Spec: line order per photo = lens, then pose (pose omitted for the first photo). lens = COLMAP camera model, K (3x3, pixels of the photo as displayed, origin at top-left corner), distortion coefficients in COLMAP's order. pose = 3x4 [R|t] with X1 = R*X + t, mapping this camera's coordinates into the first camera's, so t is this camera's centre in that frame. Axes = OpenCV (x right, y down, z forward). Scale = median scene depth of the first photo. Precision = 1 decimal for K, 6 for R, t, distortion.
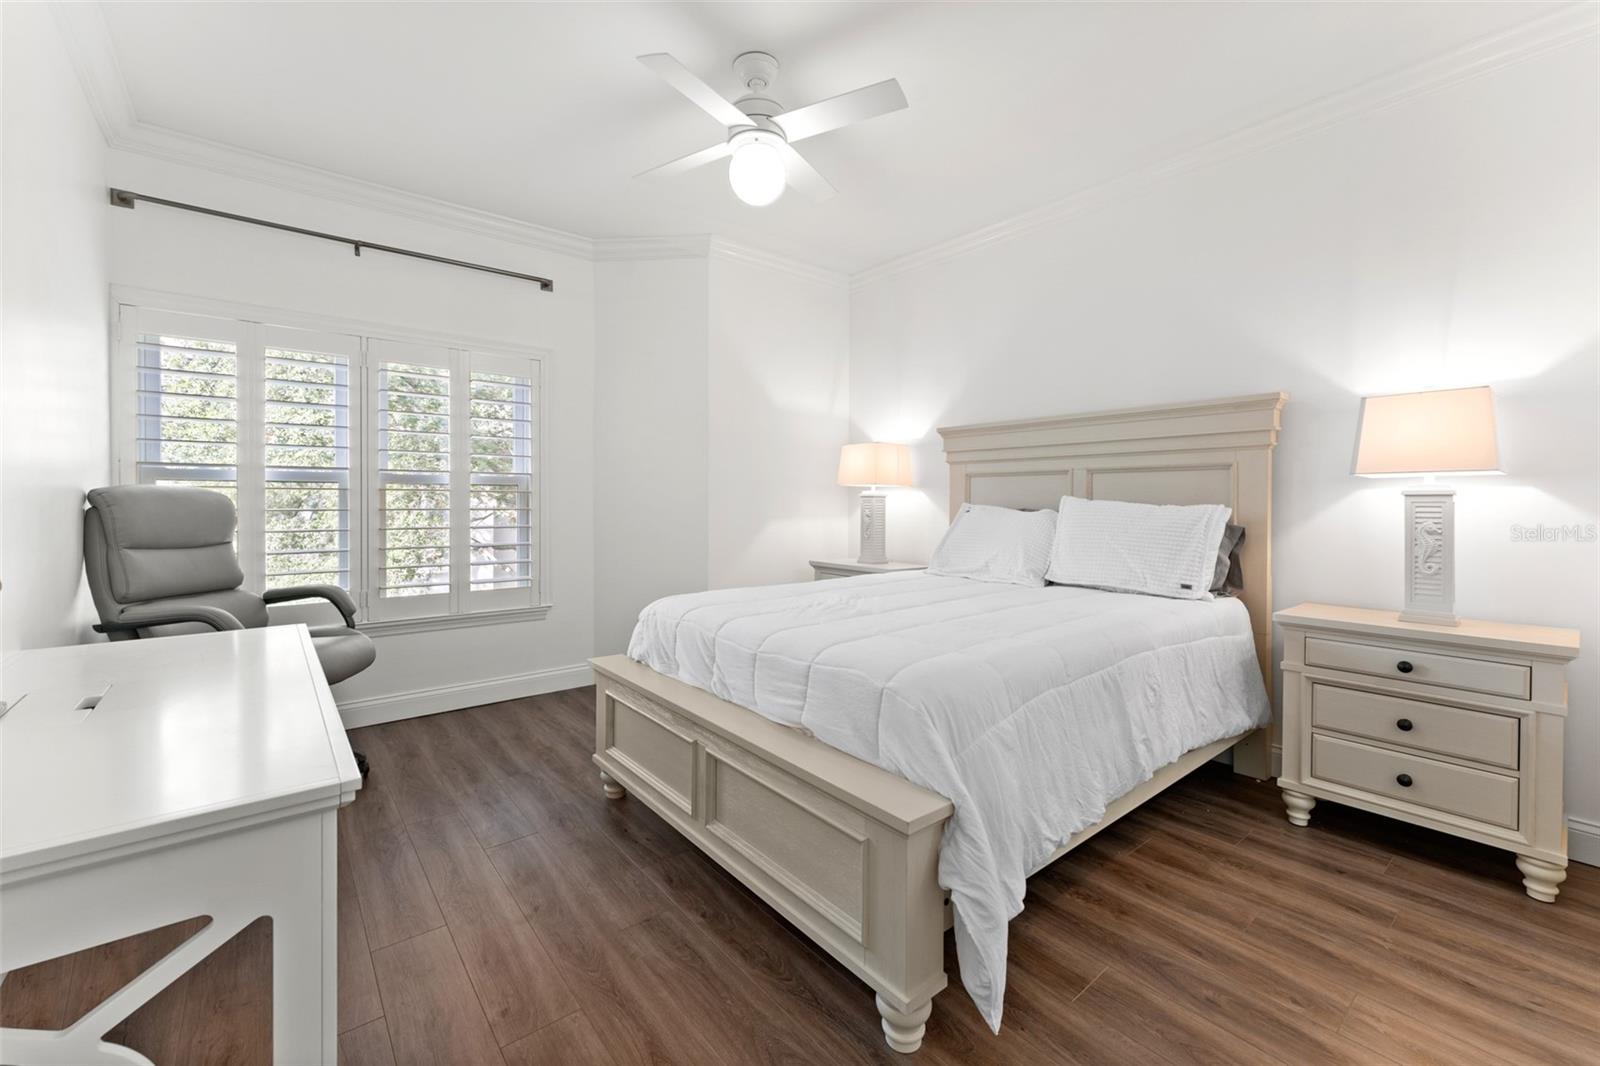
lens RADIAL K [[649.7, 0, 796.6], [0, 649.7, 530.6], [0, 0, 1]] dist [0.000862, 0.000138]
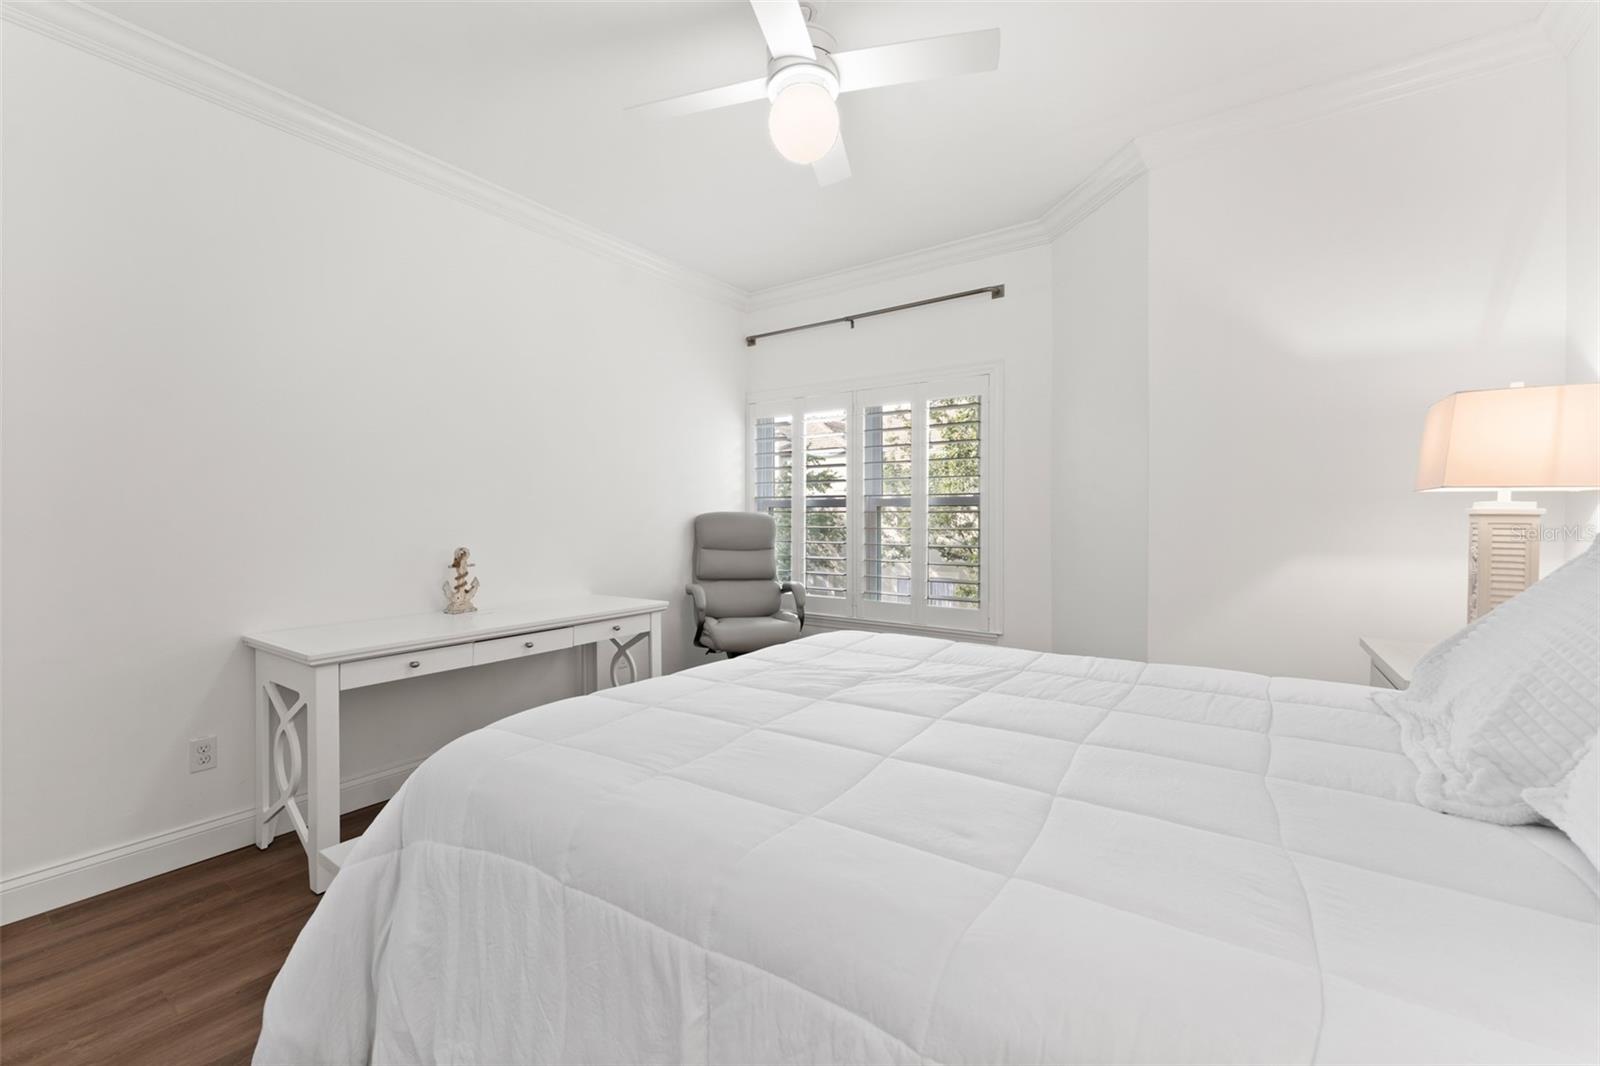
lens RADIAL K [[649.7, 0, 796.6], [0, 649.7, 530.6], [0, 0, 1]] dist [0.000862, 0.000138]
pose [[0.283806, 0.016524, -0.958739, 0.110903], [-0.046514, 0.998912, 0.003447, -0.005942], [0.957753, 0.043617, 0.284266, 0.119235]]
